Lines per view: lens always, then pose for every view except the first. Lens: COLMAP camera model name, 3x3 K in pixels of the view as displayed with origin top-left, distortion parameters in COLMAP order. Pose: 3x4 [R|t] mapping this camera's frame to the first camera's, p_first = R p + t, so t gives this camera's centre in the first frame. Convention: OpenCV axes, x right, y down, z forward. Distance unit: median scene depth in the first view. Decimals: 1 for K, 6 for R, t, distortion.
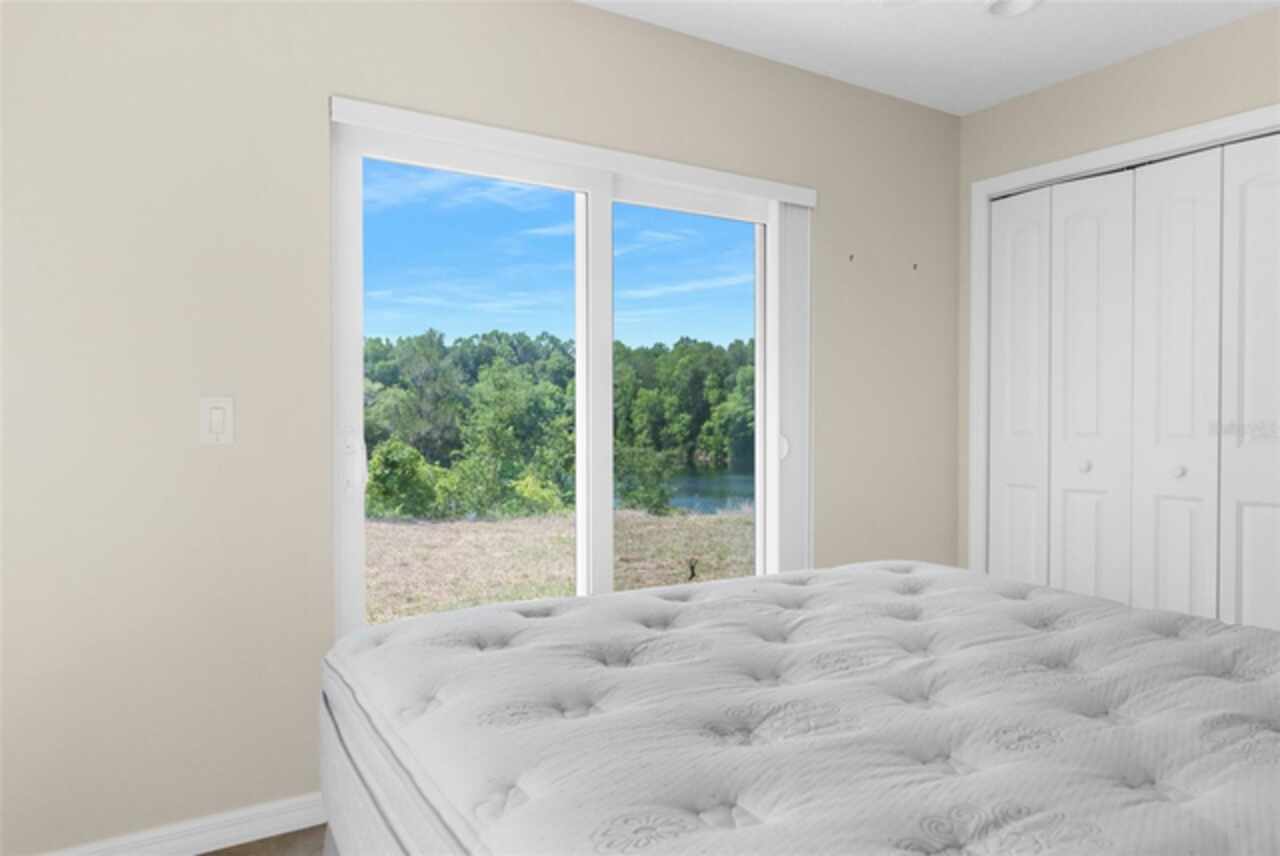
lens RADIAL K [[867.0, 0, 640.0], [0, 867.0, 428.0], [0, 0, 1]] dist [0.000401, -0.000064]
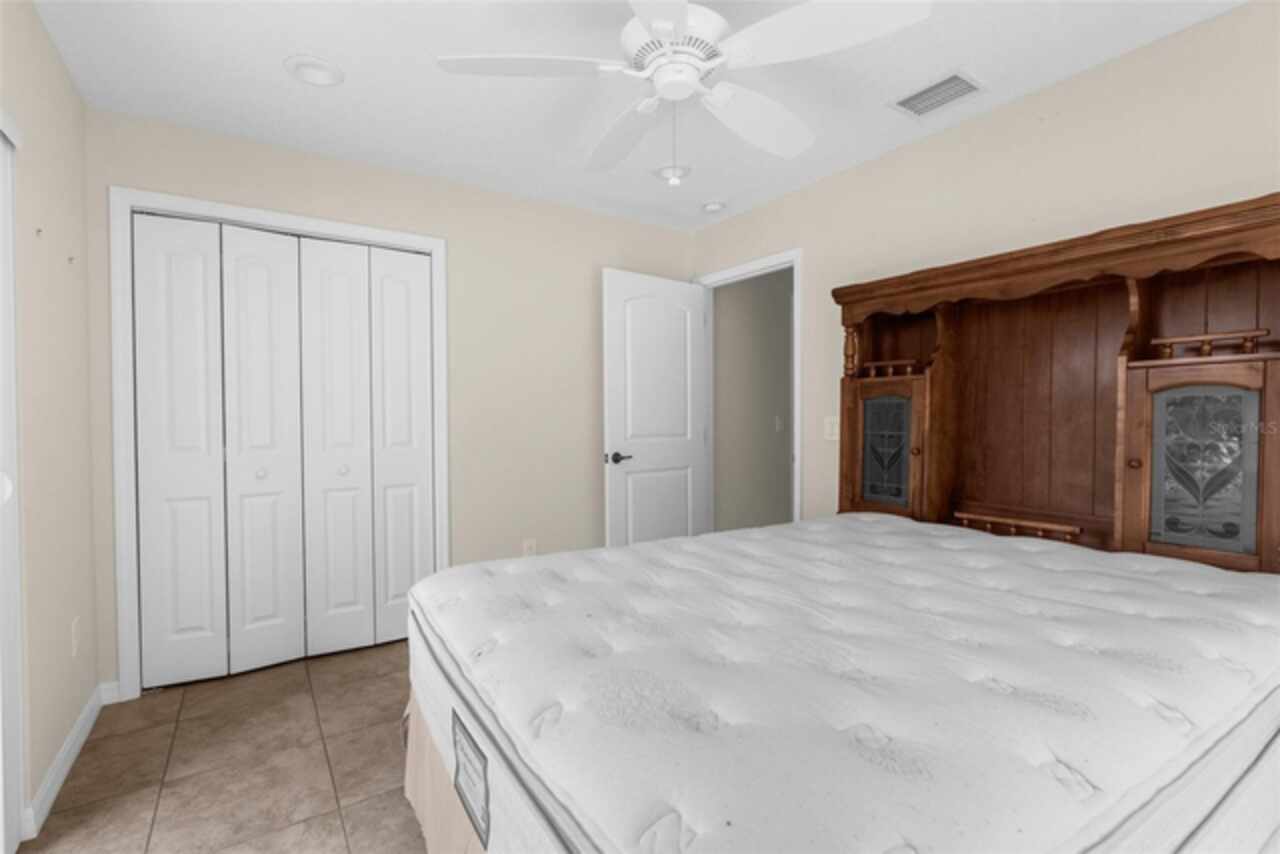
lens RADIAL K [[581.7, 0, 640.0], [0, 581.7, 427.0], [0, 0, 1]] dist [-0.002050, -0.000231]
pose [[-0.013503, -0.013482, 0.999818, -0.297905], [0.026948, 0.999541, 0.013842, -0.017396], [-0.999546, 0.027130, -0.013133, 0.512720]]
